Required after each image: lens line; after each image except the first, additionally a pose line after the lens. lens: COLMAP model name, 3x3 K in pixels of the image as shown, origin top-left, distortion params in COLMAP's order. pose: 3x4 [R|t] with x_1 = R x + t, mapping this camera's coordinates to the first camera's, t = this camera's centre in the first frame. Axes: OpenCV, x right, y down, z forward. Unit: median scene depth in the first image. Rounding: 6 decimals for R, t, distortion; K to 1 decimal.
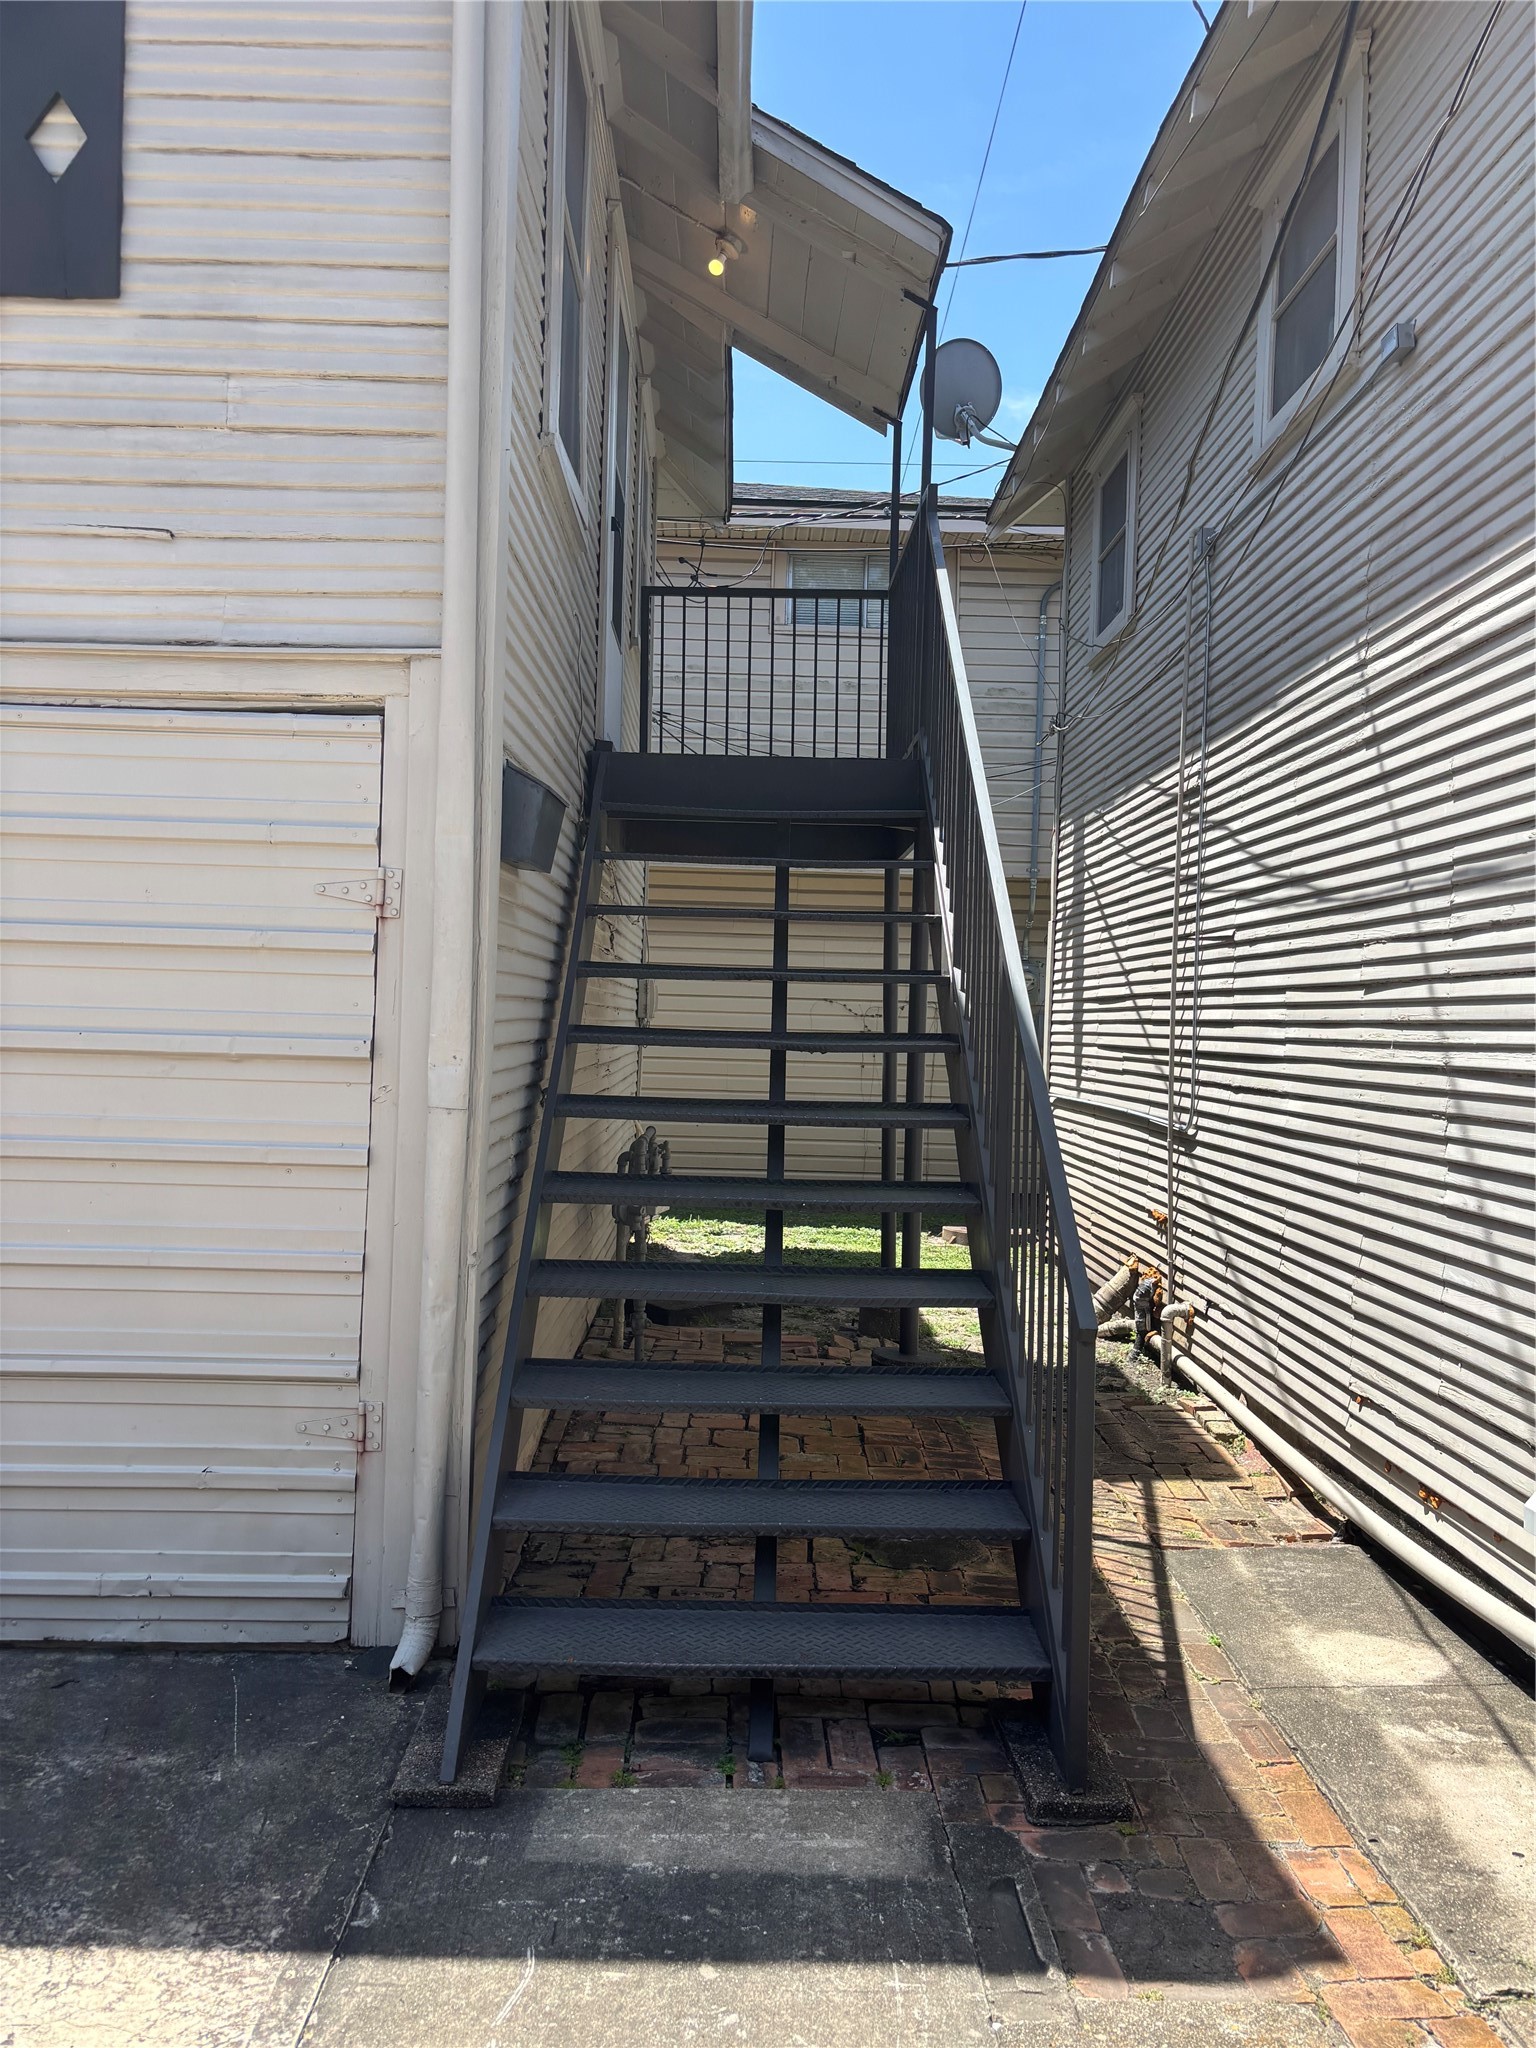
lens RADIAL K [[1554.2, 0, 766.9], [0, 1554.2, 1009.8], [0, 0, 1]] dist [0.051319, -0.055857]
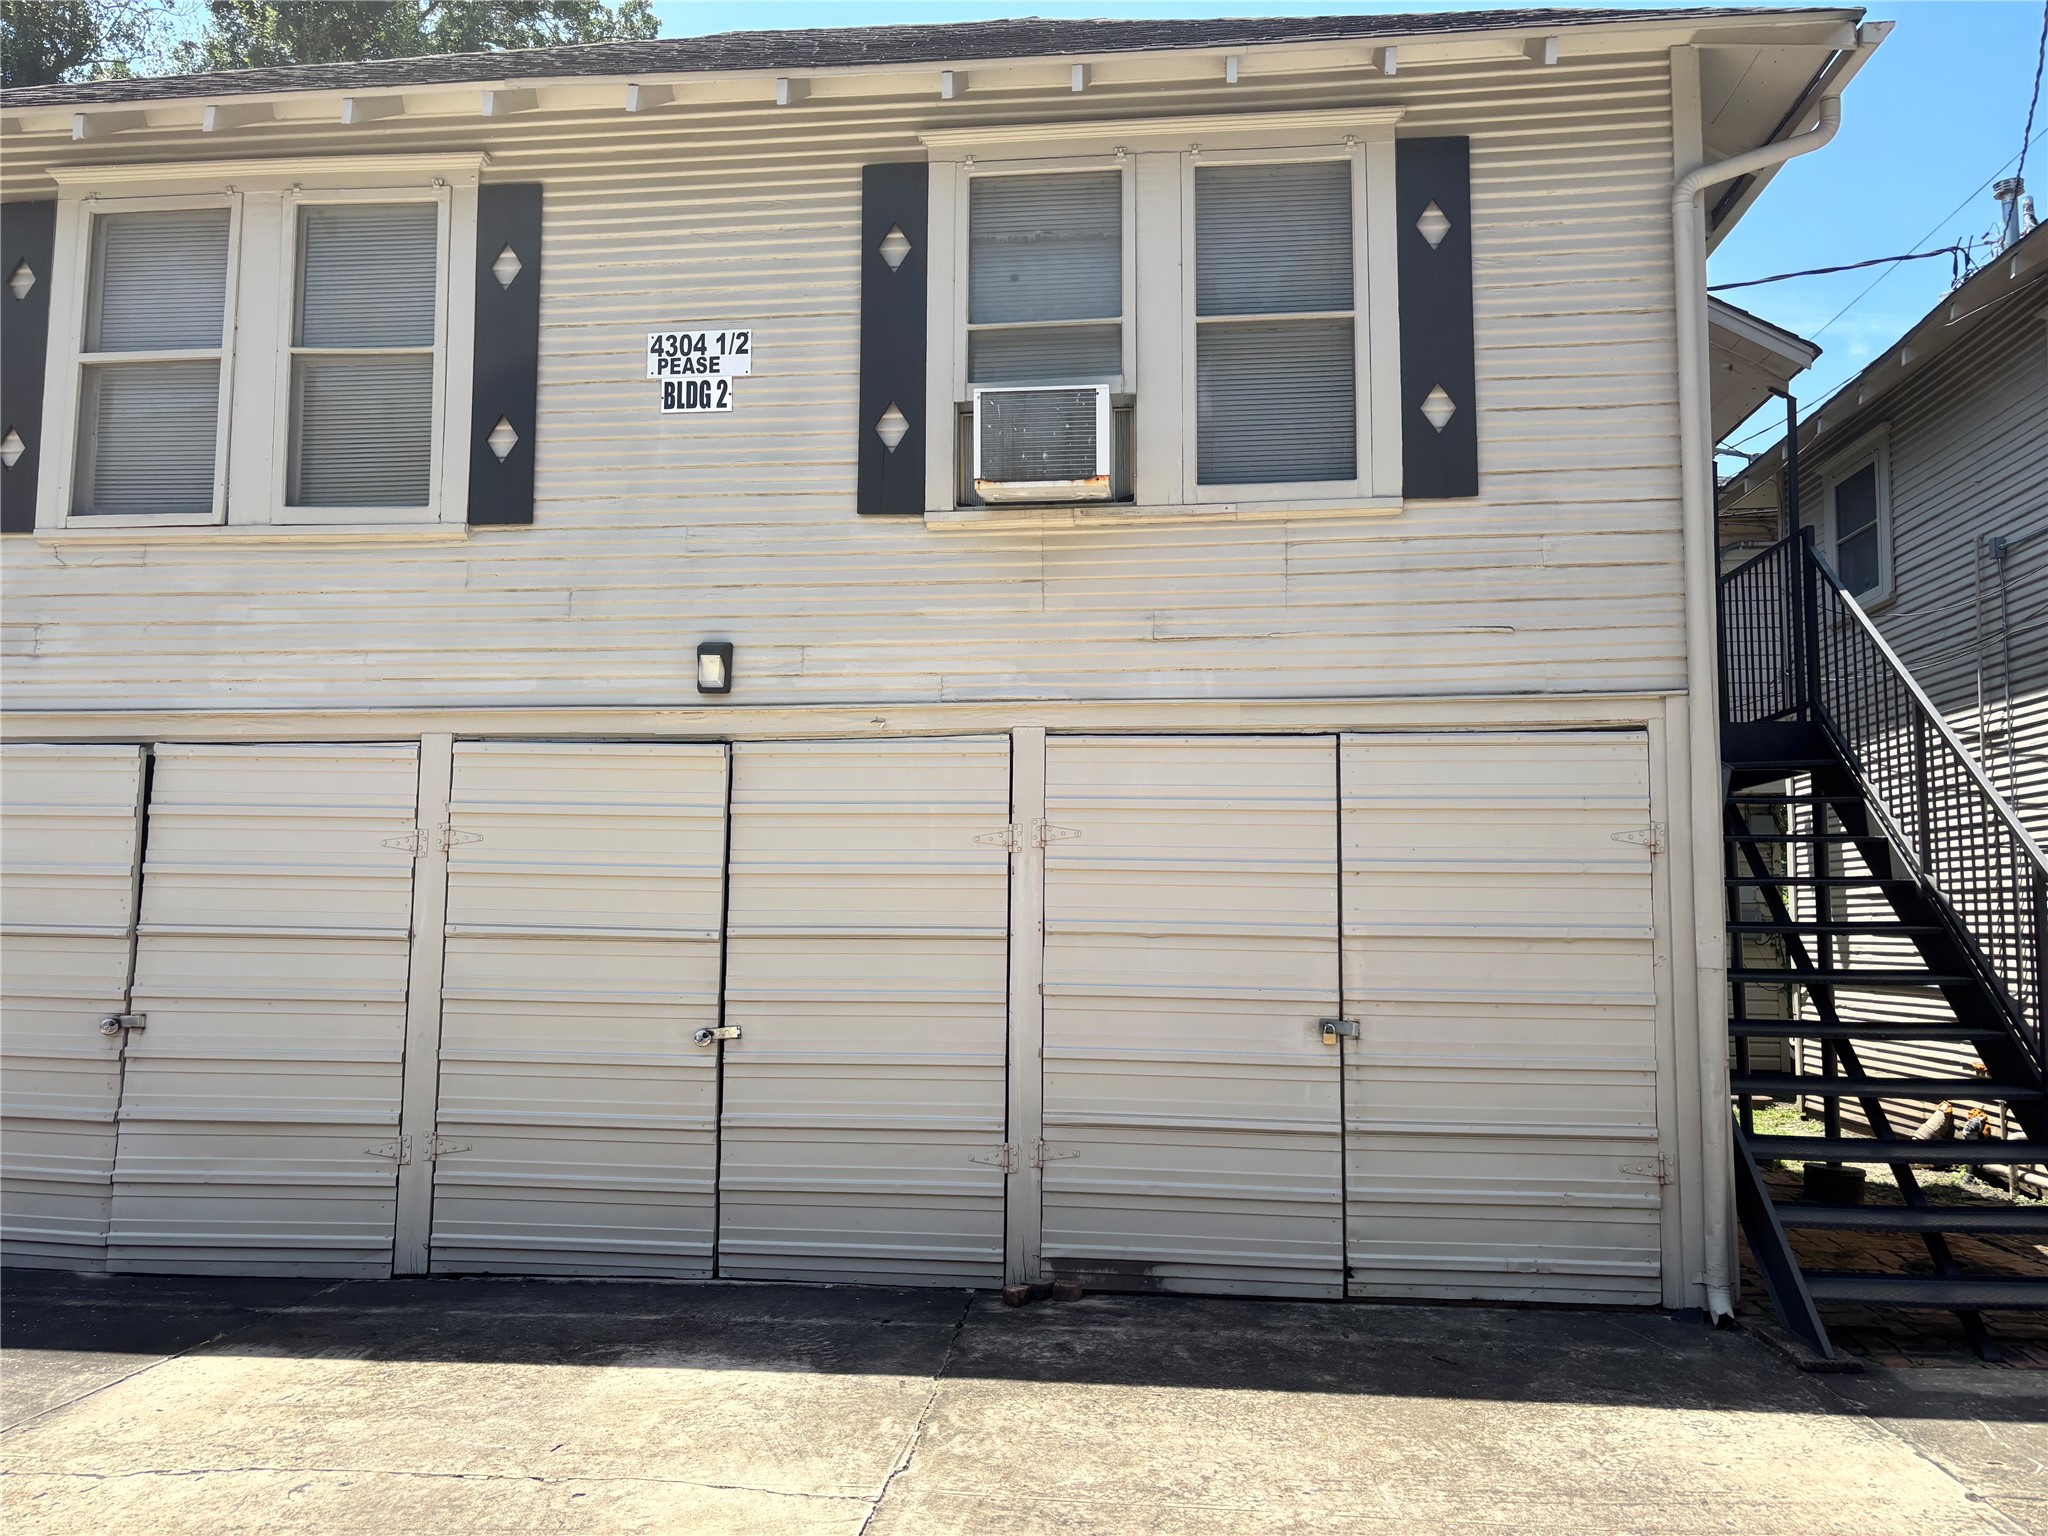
lens RADIAL K [[1554.2, 0, 1018.5], [0, 1554.2, 770.5], [0, 0, 1]] dist [0.051319, -0.055857]
pose [[0.993434, -0.030393, -0.110298, -0.728616], [0.019963, 0.995328, -0.094465, -0.002977], [0.112654, 0.091643, 0.989399, -0.714846]]
